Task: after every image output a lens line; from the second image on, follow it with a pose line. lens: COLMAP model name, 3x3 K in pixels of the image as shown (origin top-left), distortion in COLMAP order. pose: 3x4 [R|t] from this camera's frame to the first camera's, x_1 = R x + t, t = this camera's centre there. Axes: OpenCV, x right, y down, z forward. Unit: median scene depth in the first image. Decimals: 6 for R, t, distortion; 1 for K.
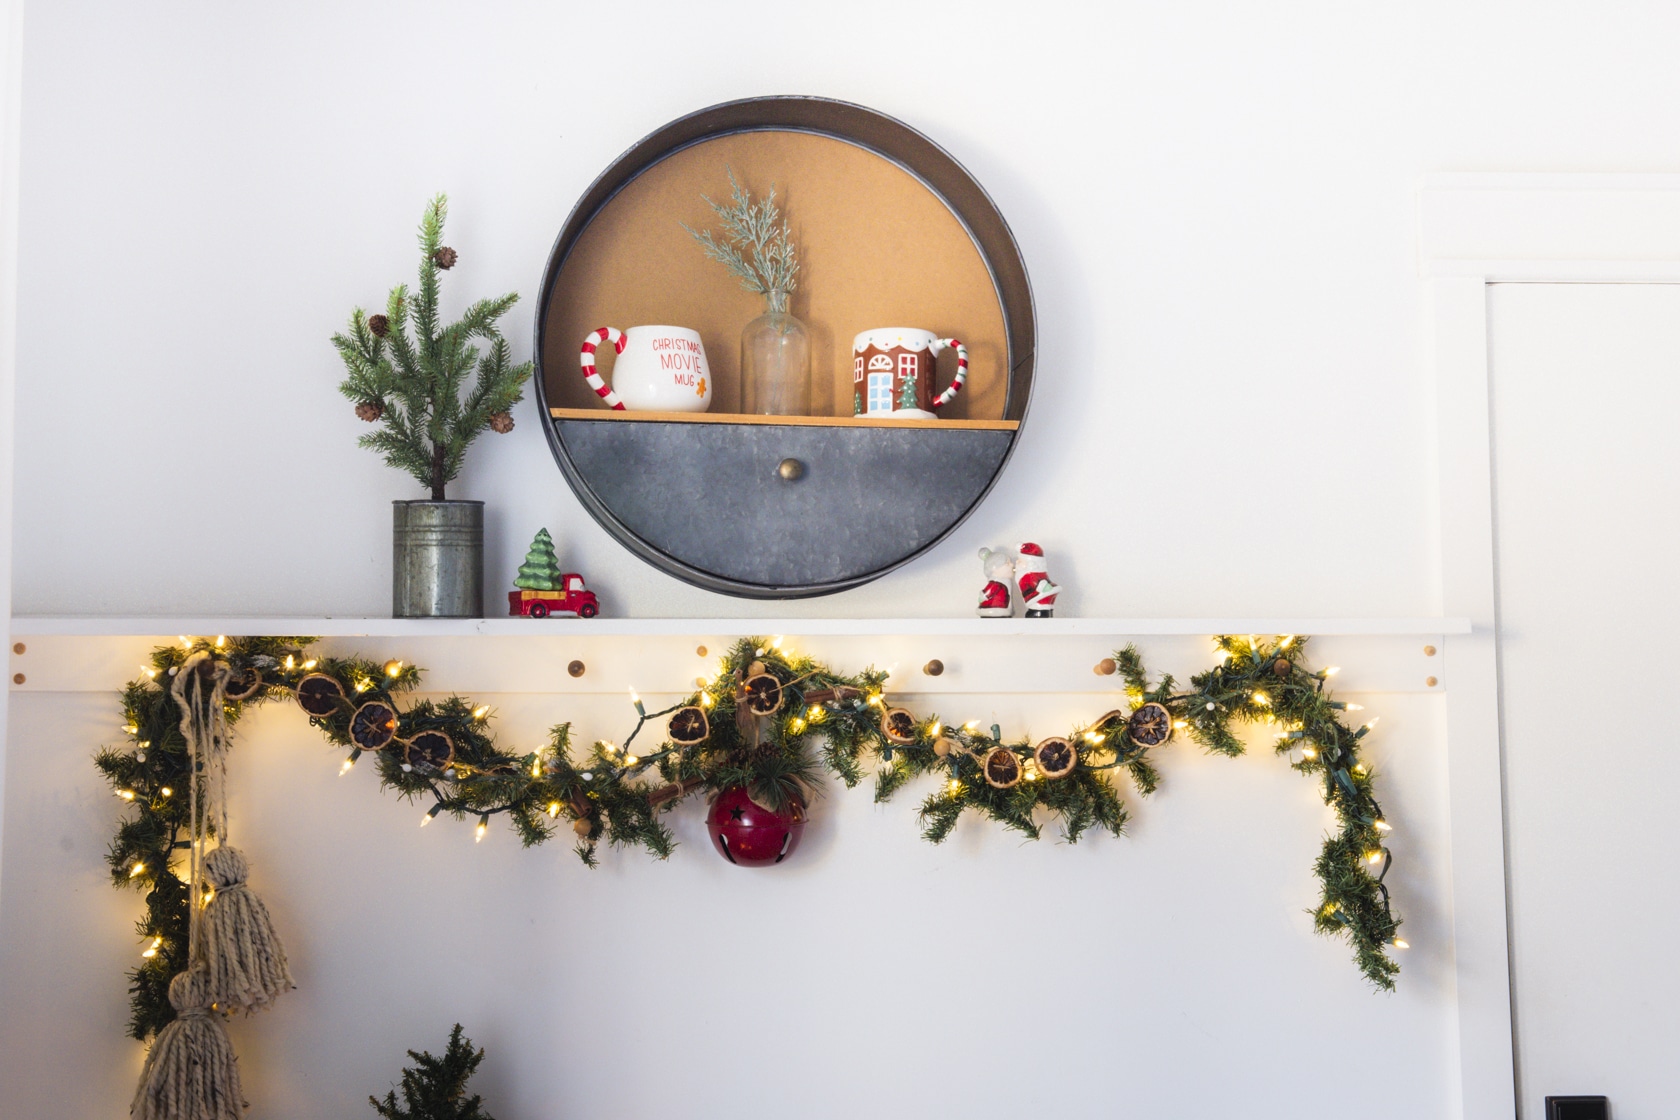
lens RADIAL K [[2421.6, 0, 842.0], [0, 2421.6, 599.4], [0, 0, 1]] dist [0.124776, 0.108502]
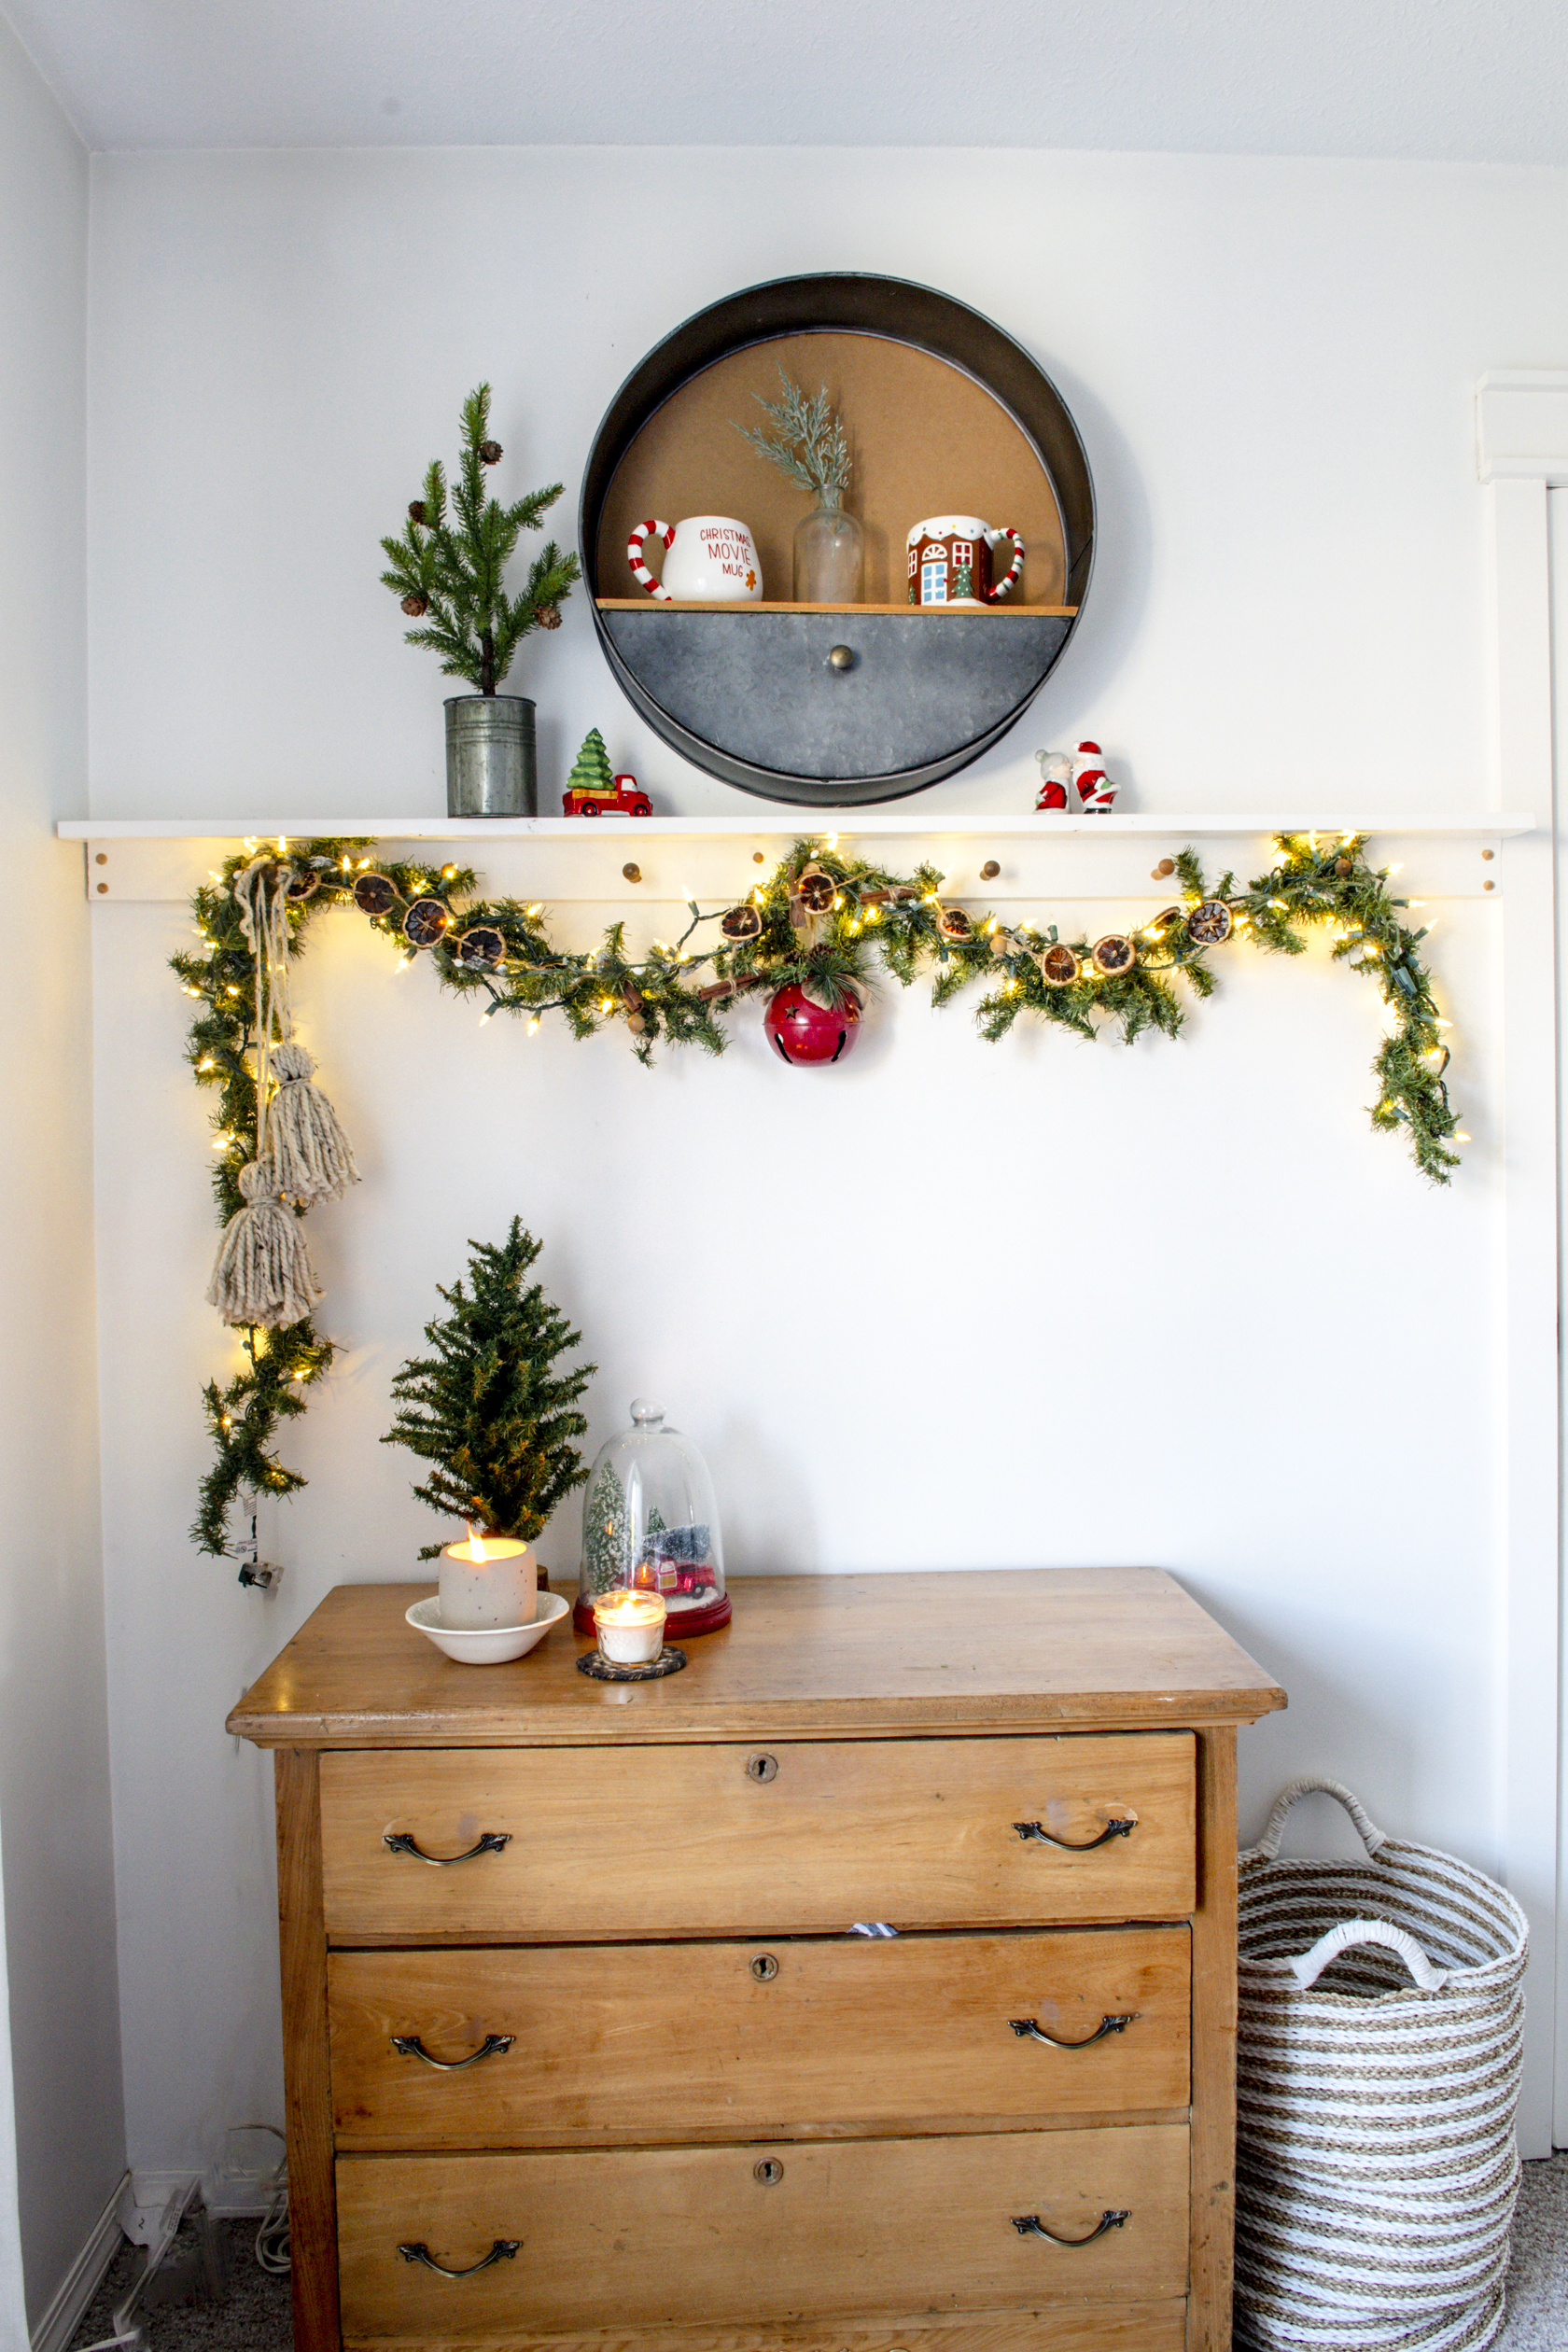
lens RADIAL K [[1798.8, 0, 784.0], [0, 1798.8, 1176.0], [0, 0, 1]] dist [-0.005824, -0.070837]
pose [[0.996741, -0.005500, -0.080478, 0.012641], [0.014644, 0.993433, 0.113474, 0.070618], [0.079325, -0.114283, 0.990276, 0.256158]]
